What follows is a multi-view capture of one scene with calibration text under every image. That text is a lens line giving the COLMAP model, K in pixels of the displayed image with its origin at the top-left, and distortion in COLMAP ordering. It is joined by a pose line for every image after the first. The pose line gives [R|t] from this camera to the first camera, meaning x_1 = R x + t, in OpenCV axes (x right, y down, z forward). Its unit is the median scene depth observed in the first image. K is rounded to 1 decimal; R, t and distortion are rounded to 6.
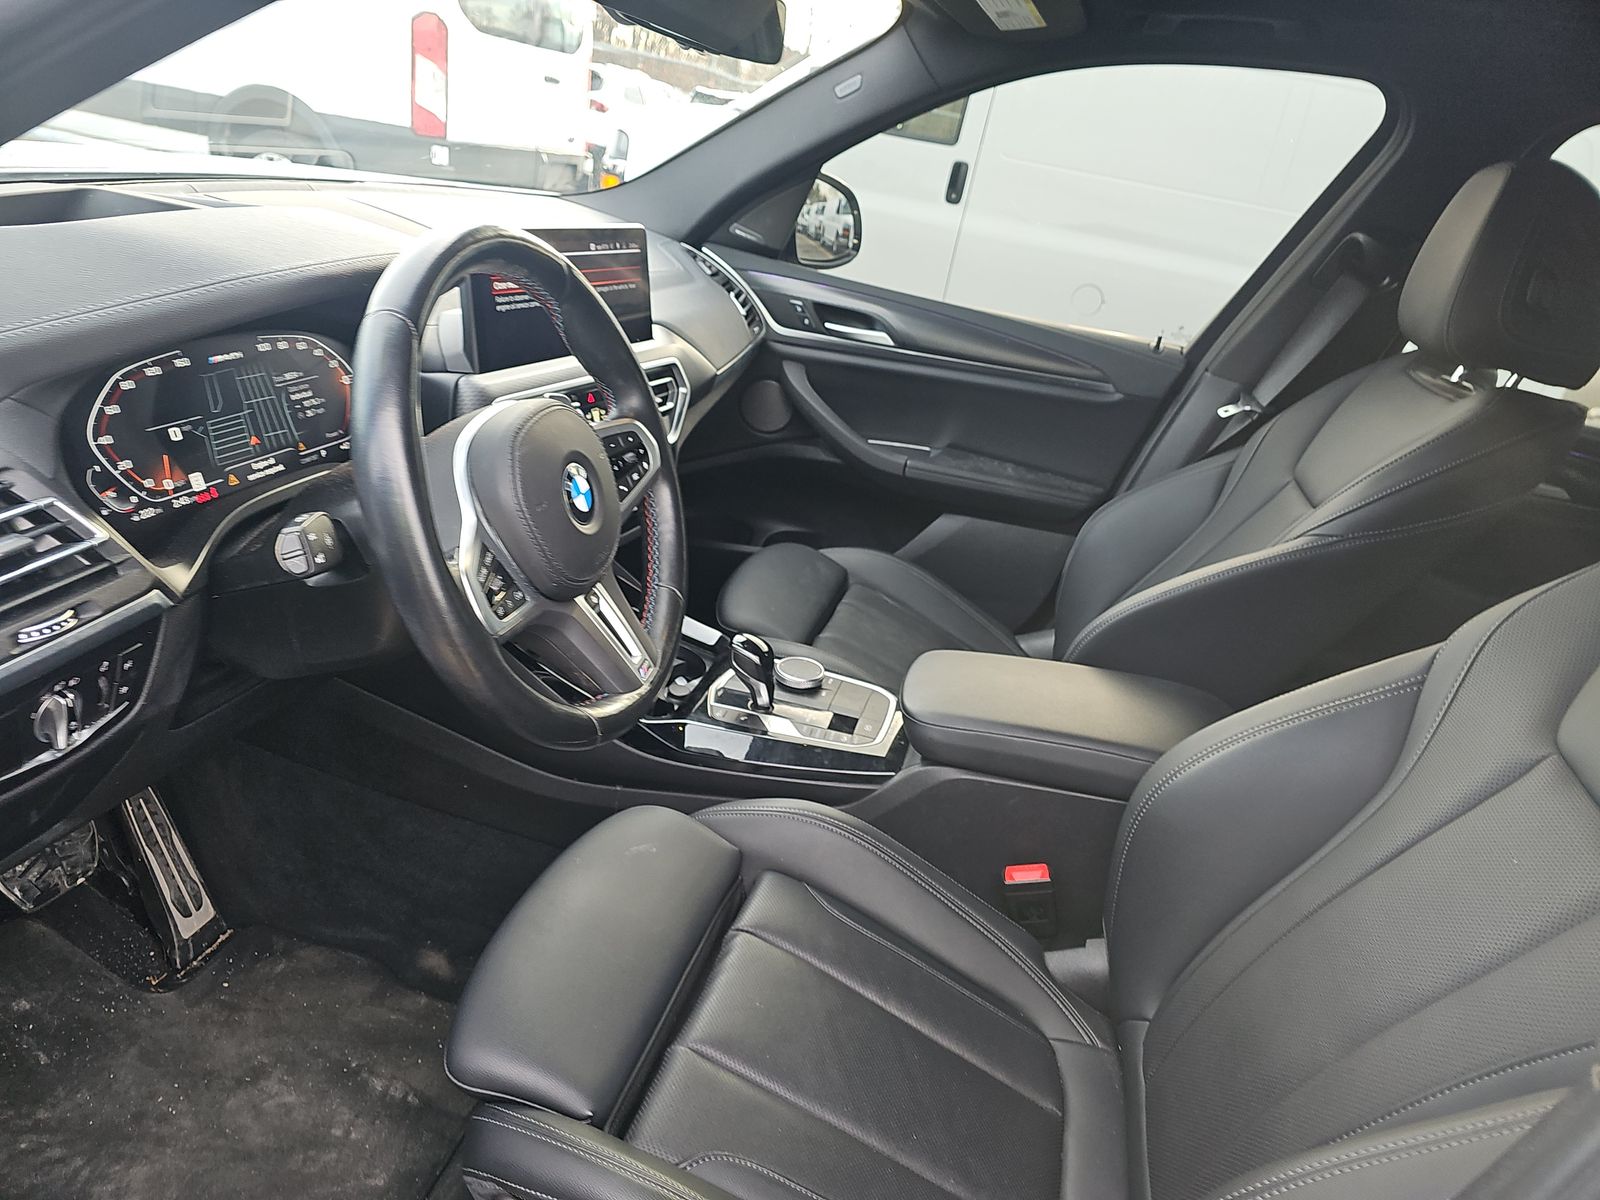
lens RADIAL K [[1049.6, 0, 797.2], [0, 1049.6, 597.7], [0, 0, 1]] dist [0.011922, -0.014772]
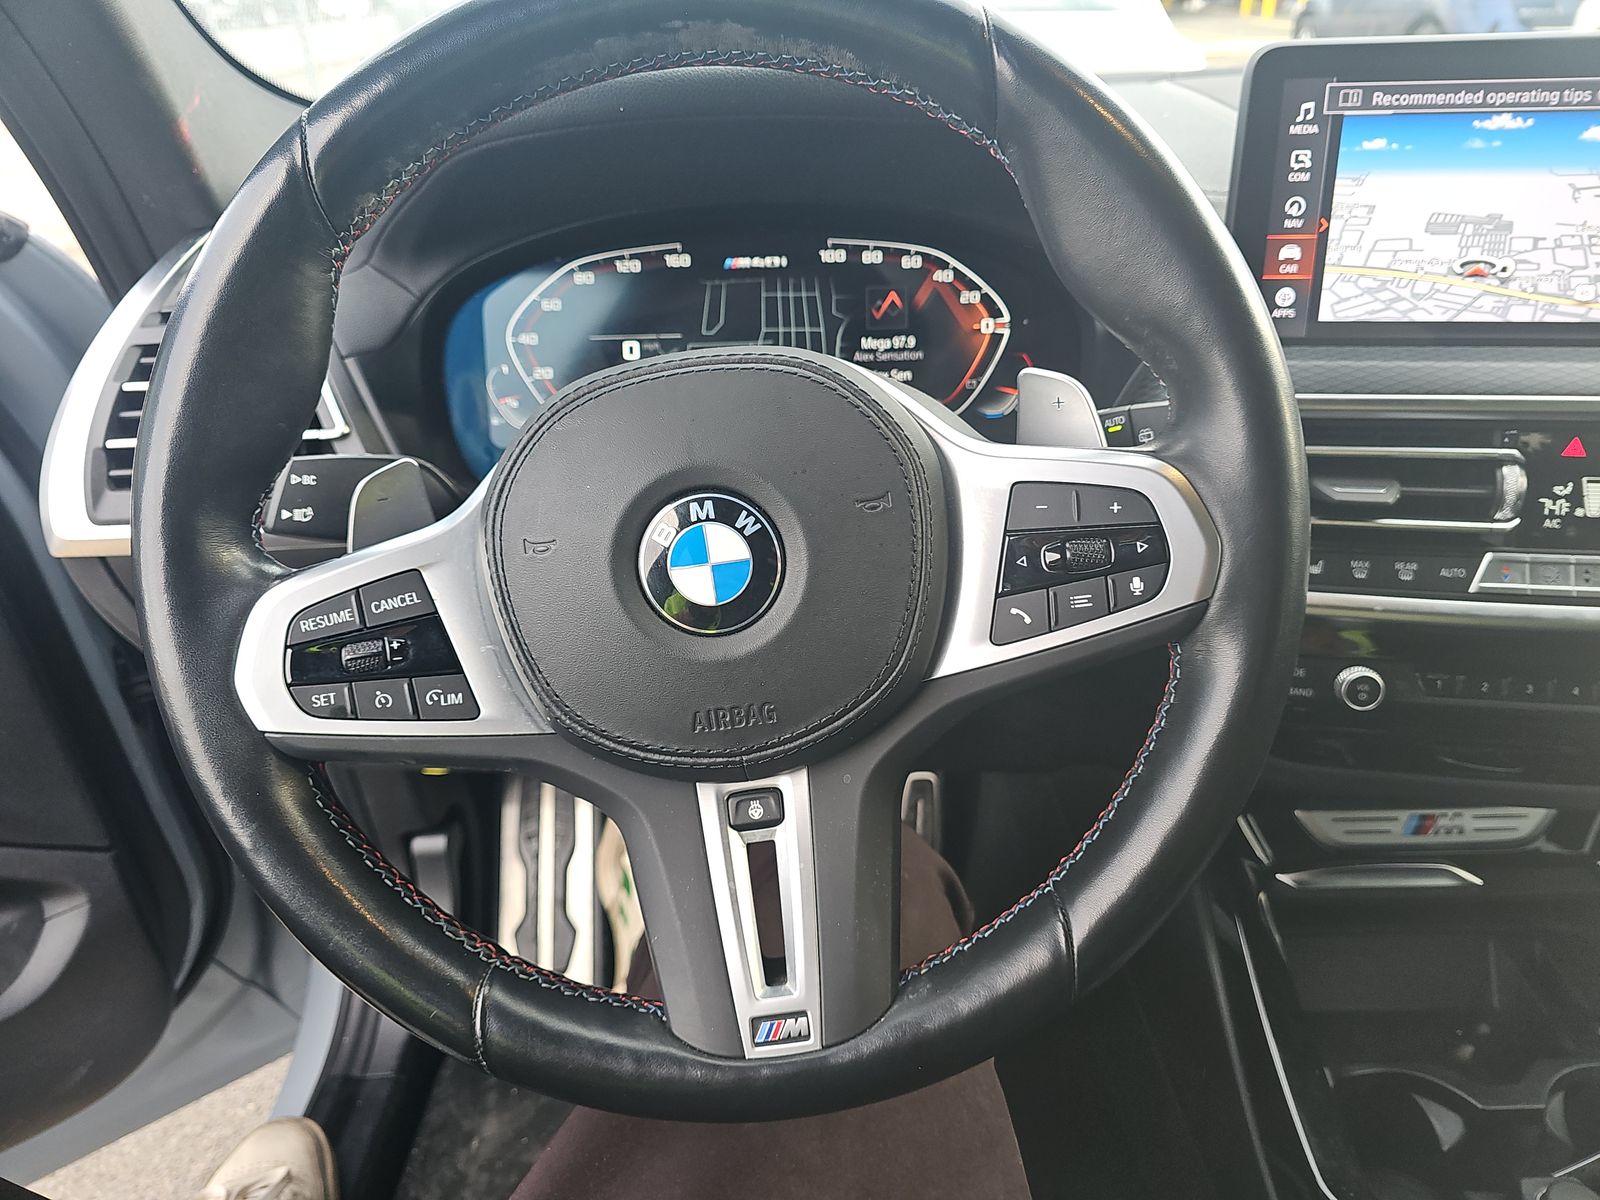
lens RADIAL K [[1049.6, 0, 794.6], [0, 1049.6, 607.2], [0, 0, 1]] dist [0.011922, -0.014772]
pose [[0.228506, 0.292360, -0.928607, 0.188126], [-0.321713, 0.922934, 0.211409, -0.168151], [0.918850, 0.250436, 0.304952, 0.846577]]
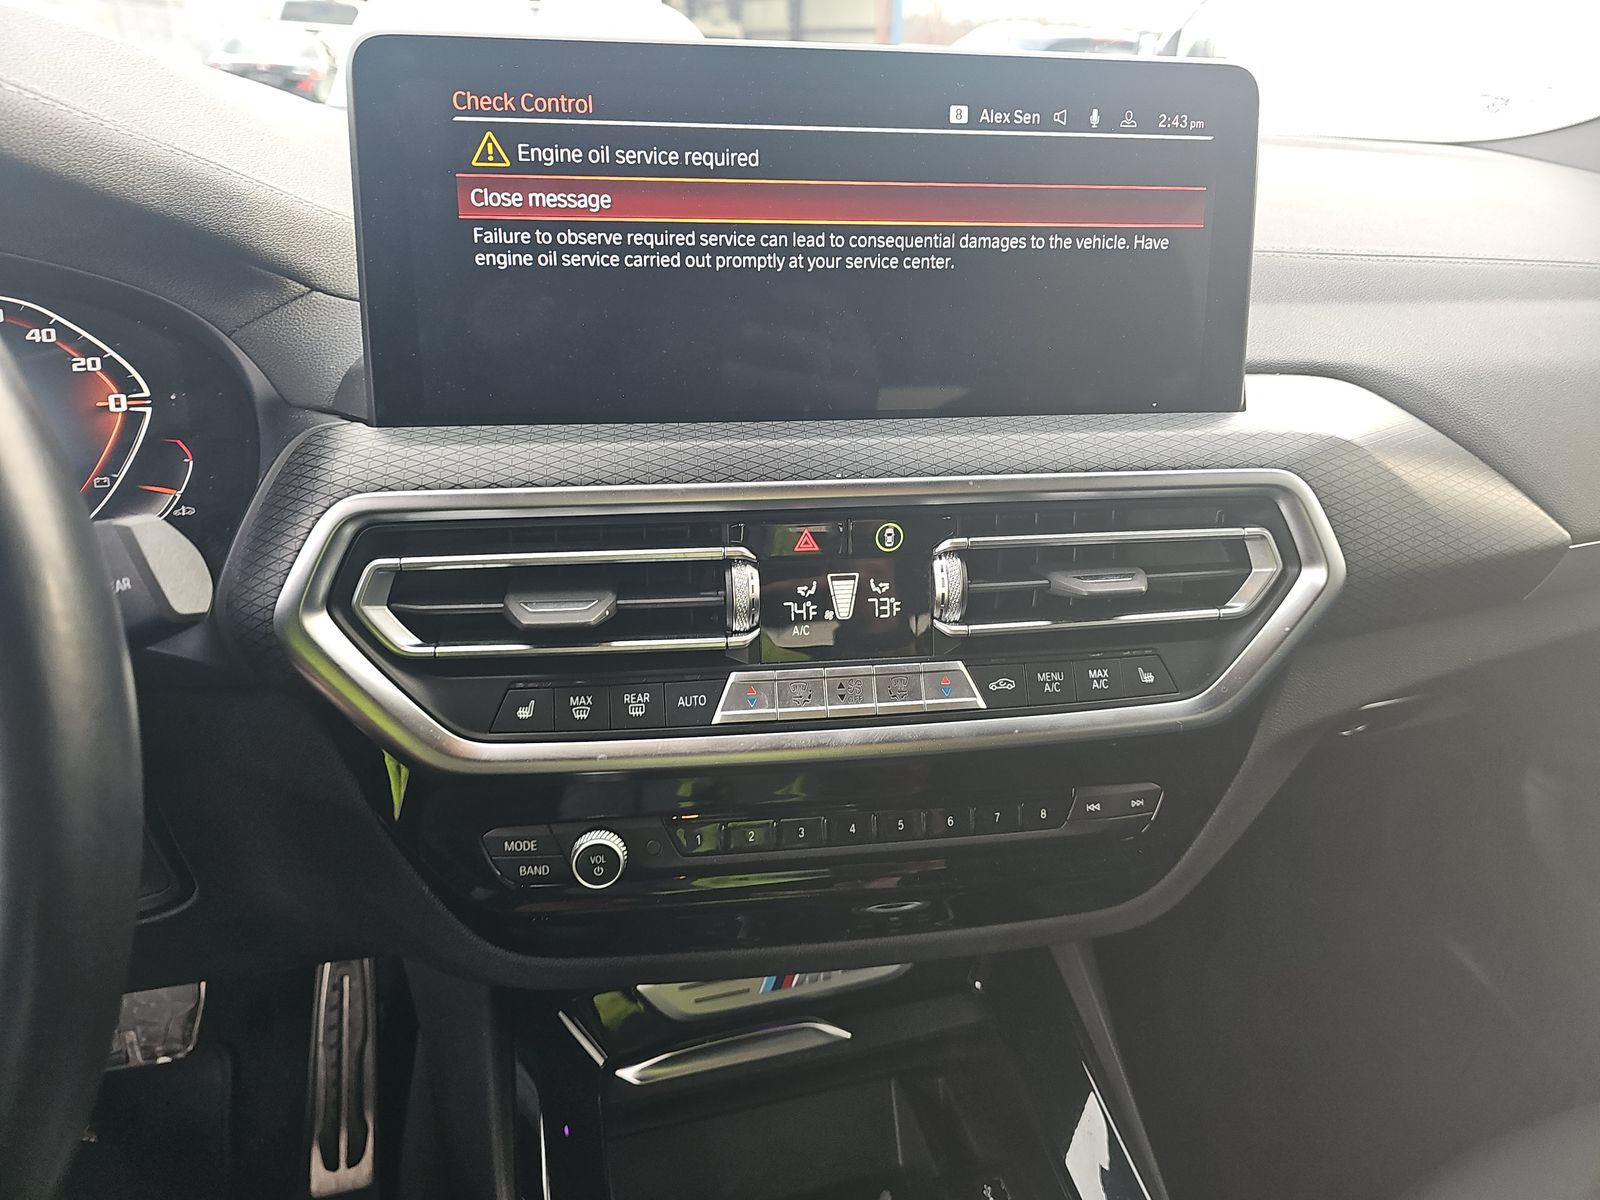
lens RADIAL K [[1049.6, 0, 811.5], [0, 1049.6, 590.8], [0, 0, 1]] dist [0.011922, -0.014772]
pose [[0.524393, 0.196282, -0.828544, 0.127835], [-0.285196, 0.957351, 0.046292, -0.266225], [0.802293, 0.212022, 0.558007, 1.133973]]
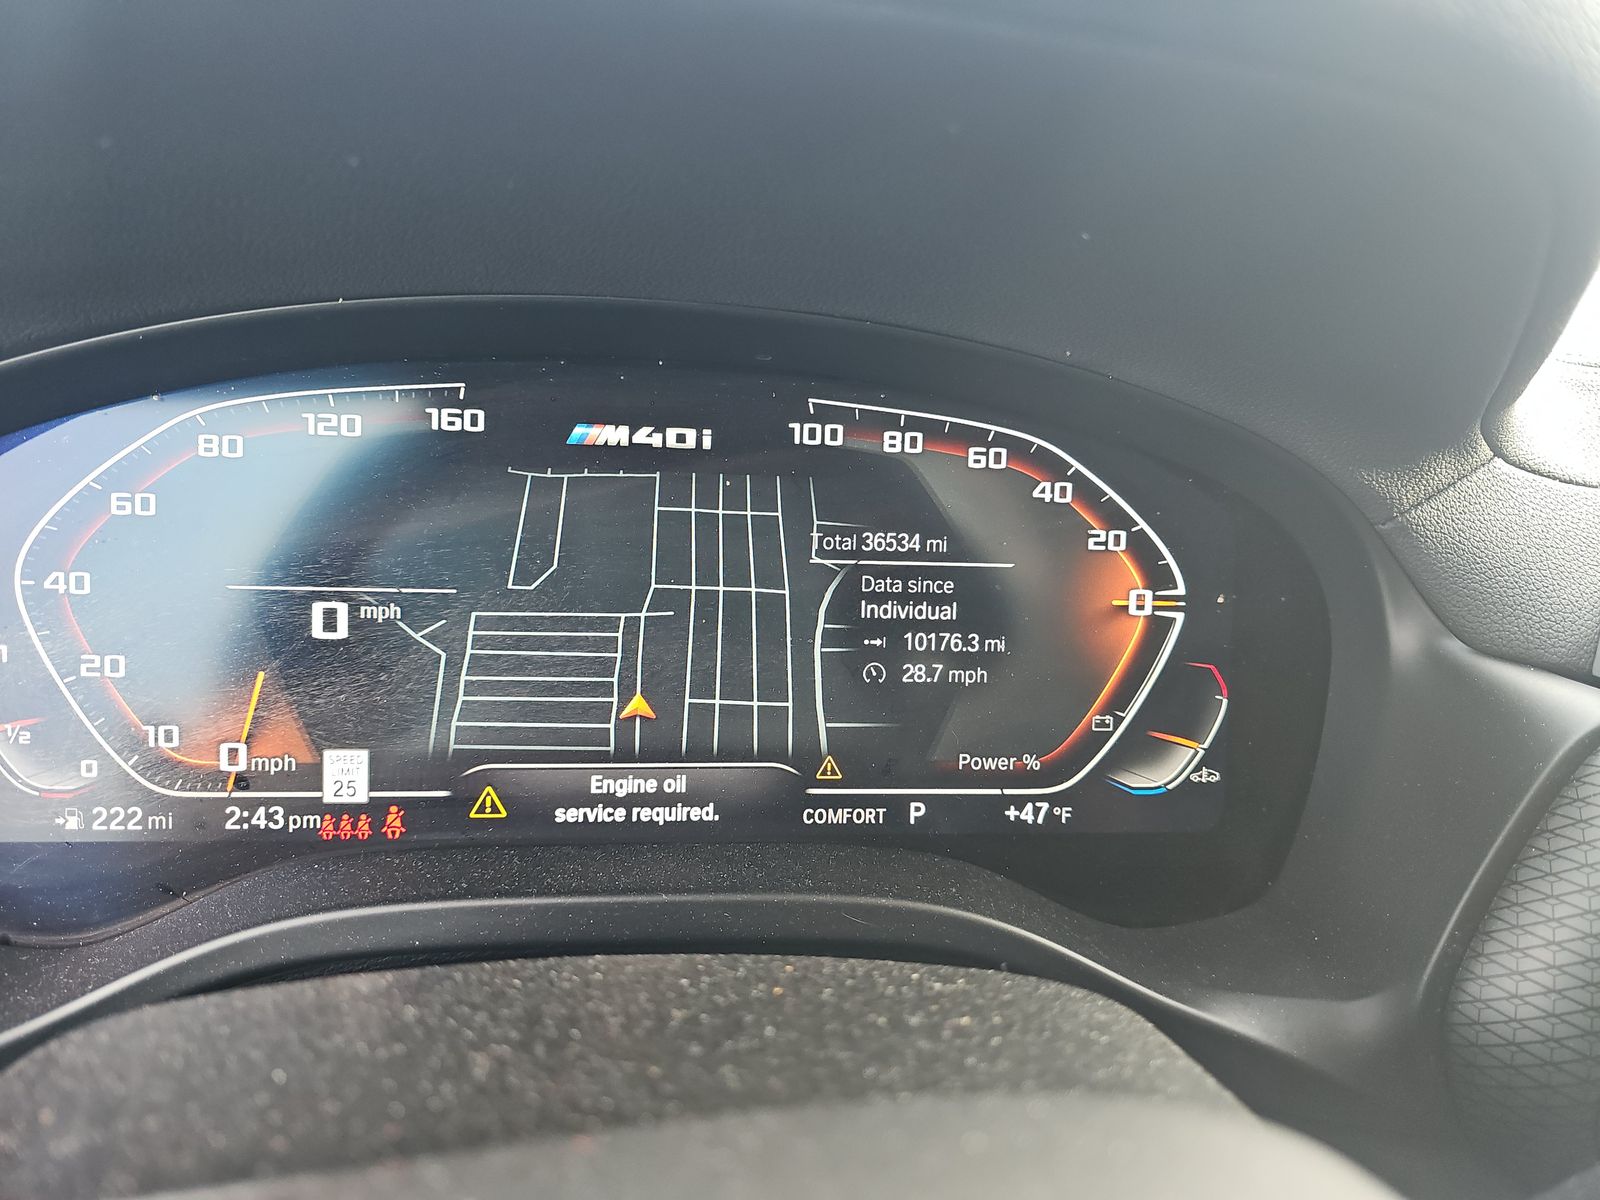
lens RADIAL K [[1049.6, 0, 799.1], [0, 1049.6, 589.2], [0, 0, 1]] dist [0.011922, -0.014772]
pose [[0.354821, 0.235283, -0.904845, -0.229926], [-0.378332, 0.921169, 0.091171, -0.227679], [0.854966, 0.309982, 0.415865, 0.904292]]
